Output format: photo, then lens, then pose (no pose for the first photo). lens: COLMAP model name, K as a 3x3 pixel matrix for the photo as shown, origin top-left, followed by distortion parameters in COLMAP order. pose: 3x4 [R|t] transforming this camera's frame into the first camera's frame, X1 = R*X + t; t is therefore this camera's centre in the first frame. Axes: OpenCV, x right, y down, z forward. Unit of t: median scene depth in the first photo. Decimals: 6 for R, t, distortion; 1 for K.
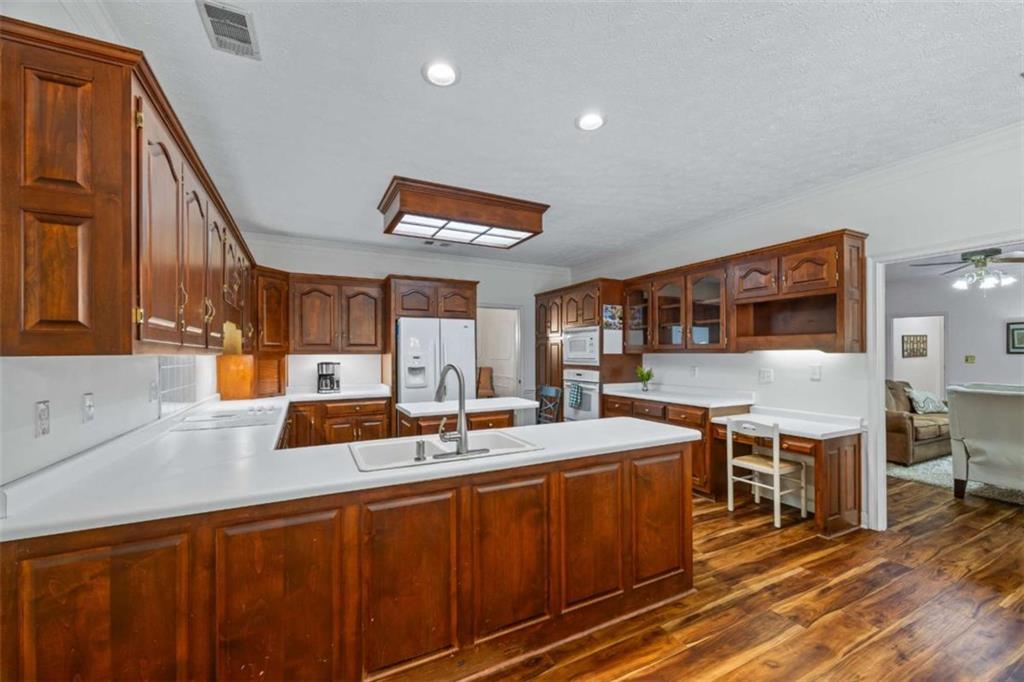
lens RADIAL K [[410.9, 0, 510.5], [0, 410.9, 349.9], [0, 0, 1]] dist [-0.000408, -0.000083]
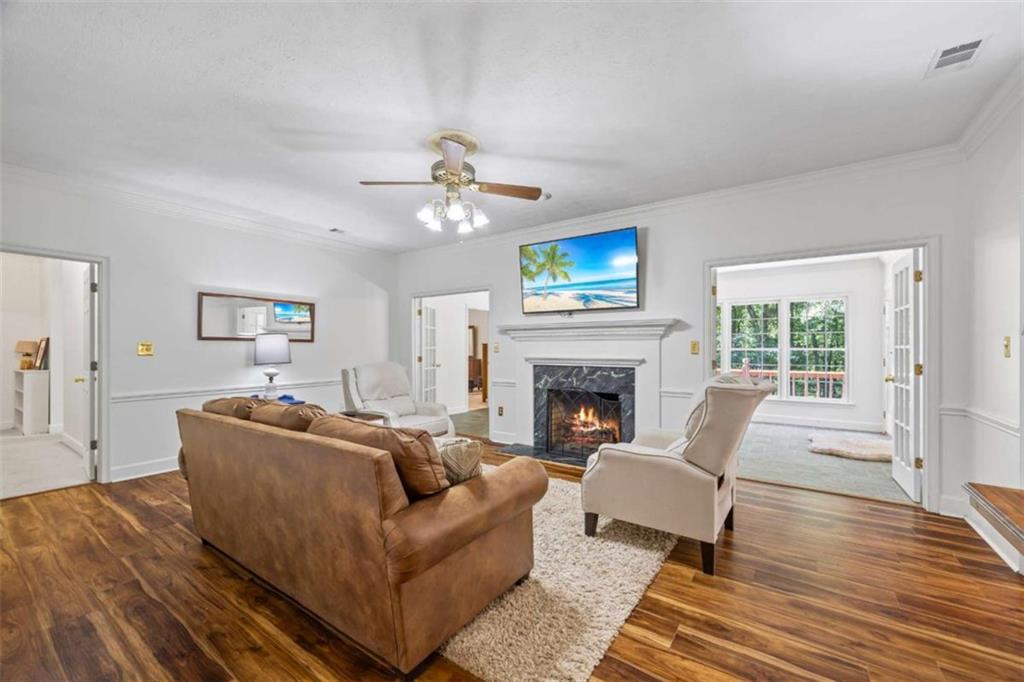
lens RADIAL K [[410.9, 0, 512.7], [0, 410.9, 344.4], [0, 0, 1]] dist [-0.000408, -0.000083]
pose [[-0.476355, 0.003439, 0.879246, 0.687187], [-0.006886, 0.999947, -0.007642, 0.033040], [-0.879226, -0.009695, -0.476306, 1.506319]]
